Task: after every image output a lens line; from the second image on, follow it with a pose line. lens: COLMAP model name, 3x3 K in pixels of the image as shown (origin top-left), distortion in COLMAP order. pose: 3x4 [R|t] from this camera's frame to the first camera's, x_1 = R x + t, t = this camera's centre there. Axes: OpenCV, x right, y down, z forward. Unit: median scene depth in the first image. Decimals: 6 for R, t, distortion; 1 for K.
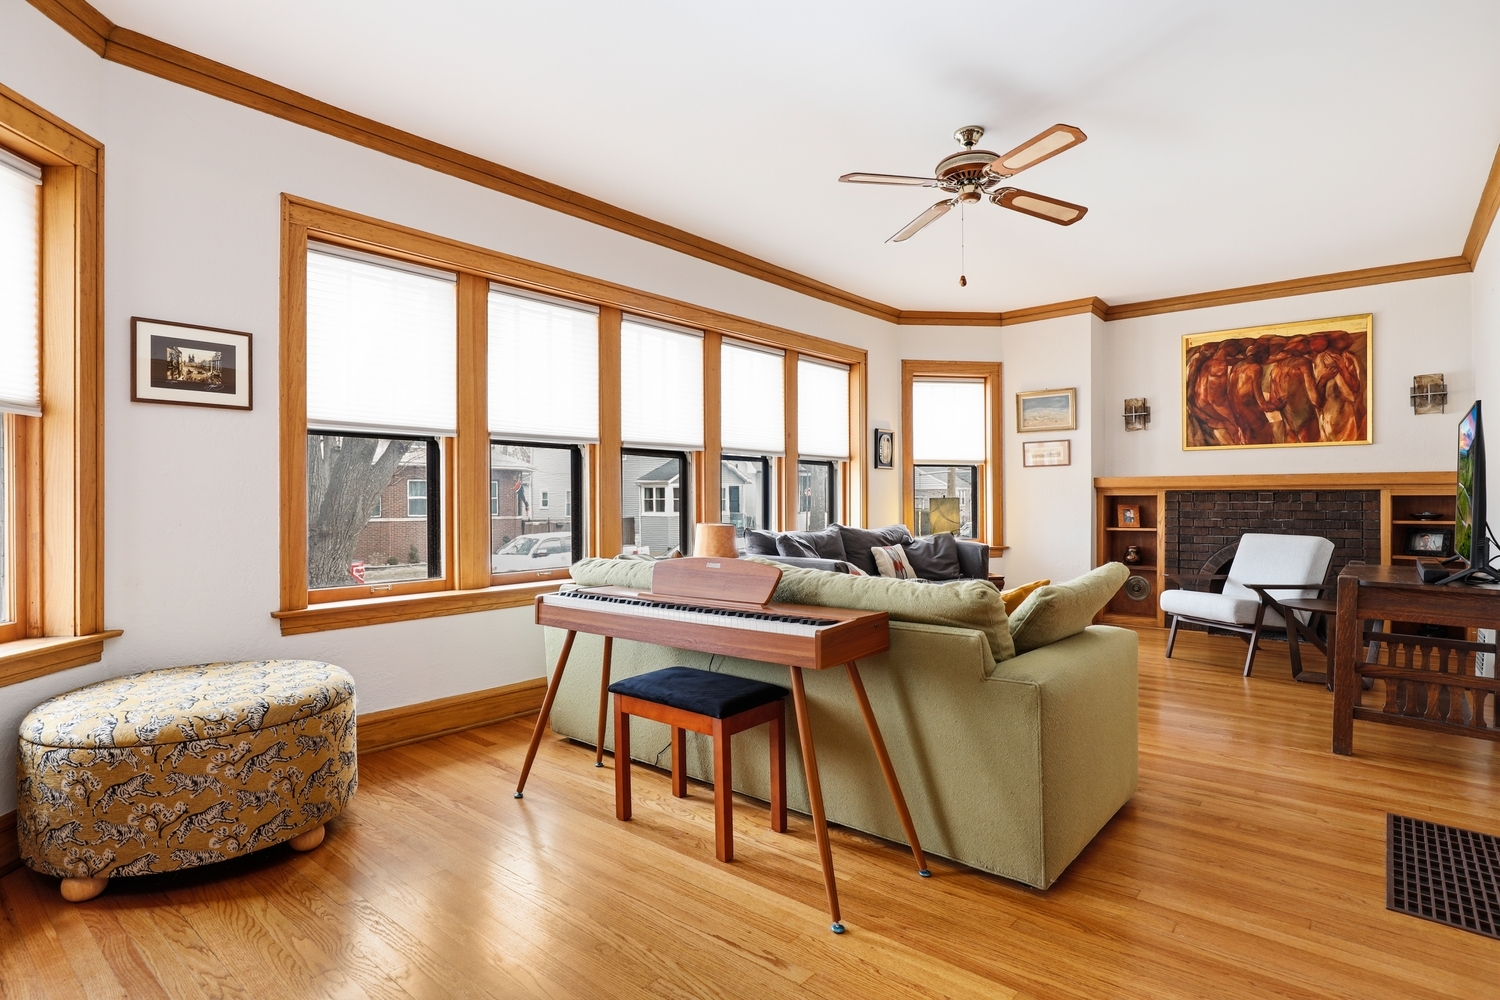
lens RADIAL K [[768.5, 0, 746.1], [0, 768.5, 501.9], [0, 0, 1]] dist [-0.027519, 0.005711]
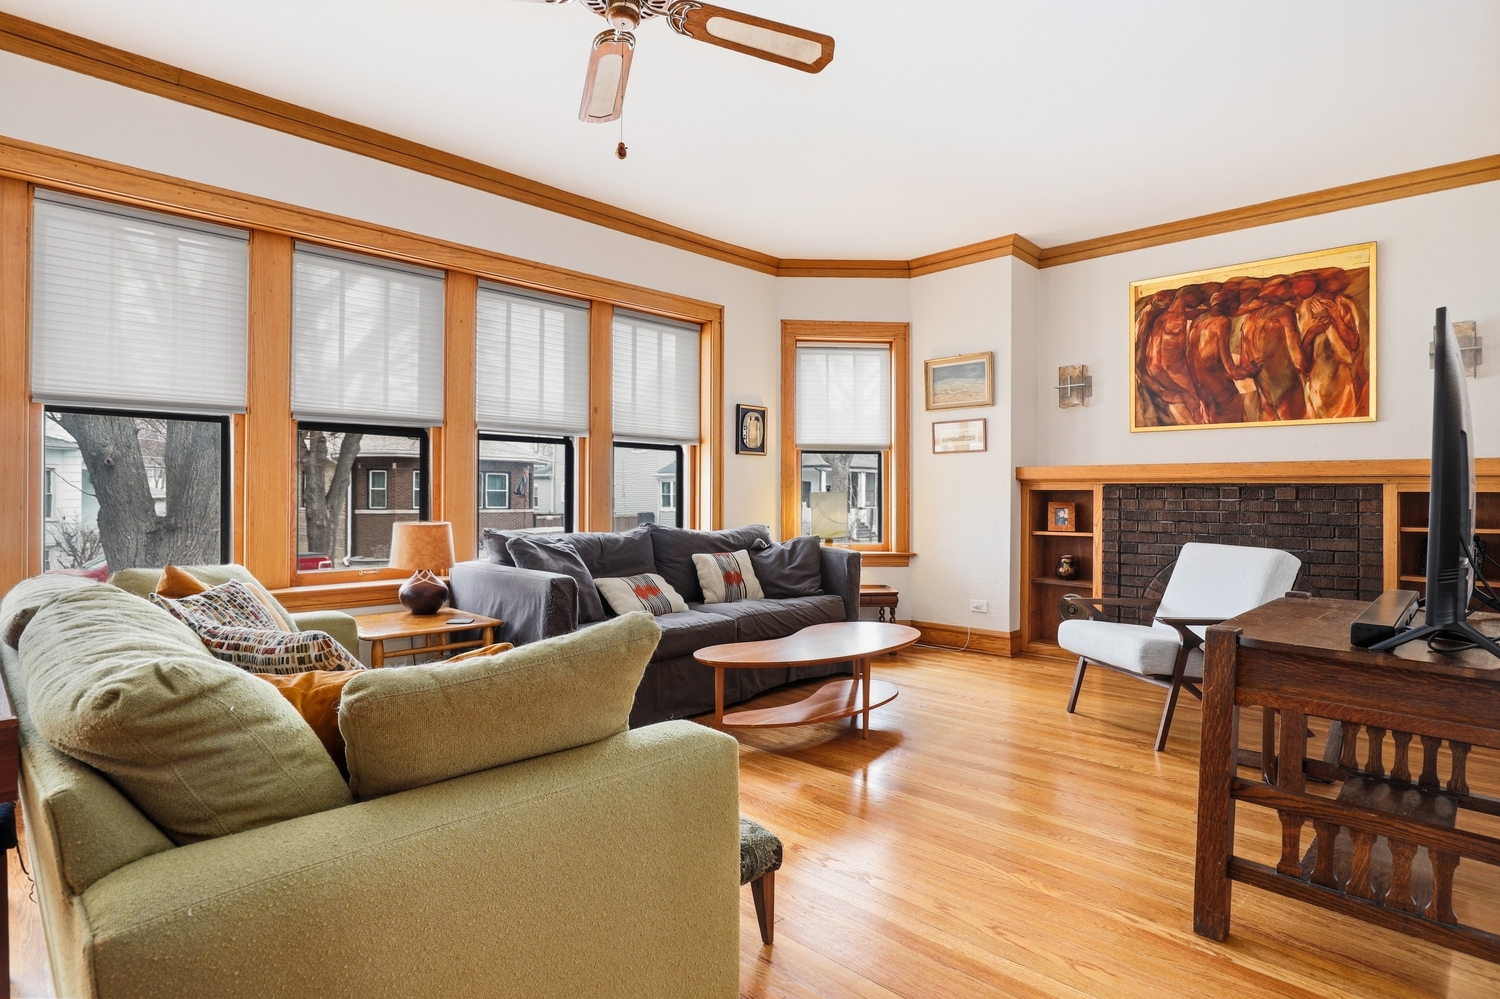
lens RADIAL K [[768.5, 0, 756.9], [0, 768.5, 492.2], [0, 0, 1]] dist [-0.027519, 0.005711]
pose [[0.997748, 0.007634, -0.066636, 0.266945], [-0.008082, 0.999946, -0.006462, 0.001187], [0.066583, 0.006986, 0.997756, 0.222460]]
